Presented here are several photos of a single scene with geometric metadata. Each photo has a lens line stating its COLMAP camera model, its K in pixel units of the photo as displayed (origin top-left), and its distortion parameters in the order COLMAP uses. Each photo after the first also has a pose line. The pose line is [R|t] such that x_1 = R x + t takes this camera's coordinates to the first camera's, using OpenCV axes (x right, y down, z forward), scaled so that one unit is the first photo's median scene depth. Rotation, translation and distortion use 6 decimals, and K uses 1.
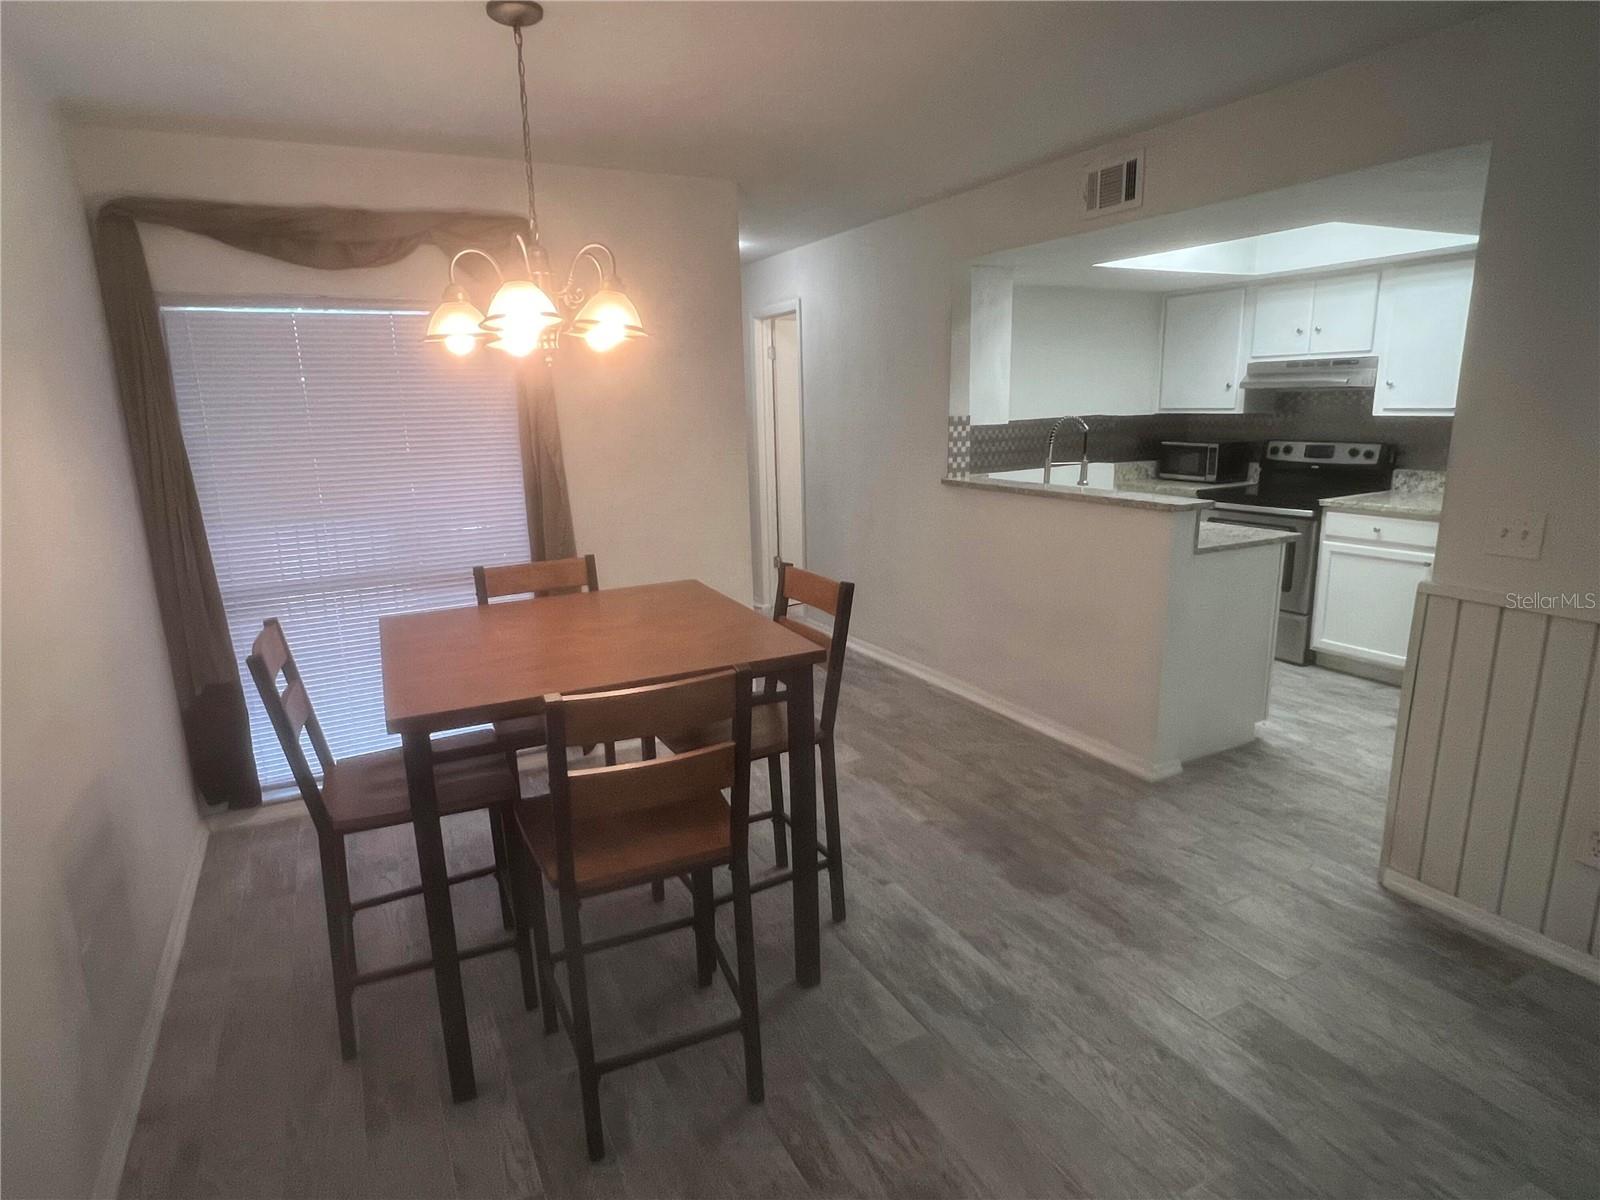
lens RADIAL K [[890.0, 0, 794.0], [0, 890.0, 598.5], [0, 0, 1]] dist [-0.001078, -0.002583]
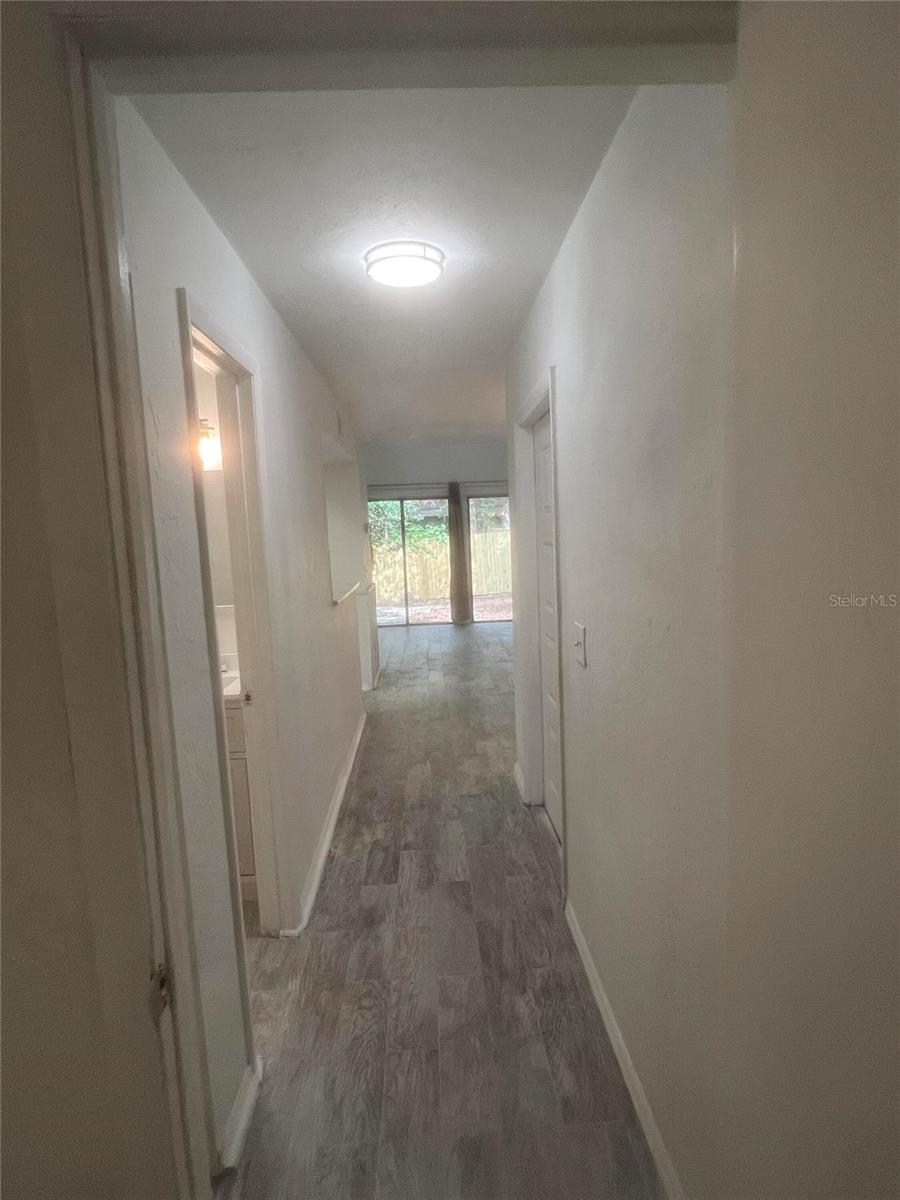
lens RADIAL K [[667.5, 0, 450.0], [0, 667.5, 600.0], [0, 0, 1]] dist [-0.001078, -0.002583]
pose [[-0.901287, 0.016423, 0.432912, -0.418837], [0.158402, 0.942581, 0.294023, -0.439541], [-0.403226, 0.333573, -0.852137, 1.997208]]
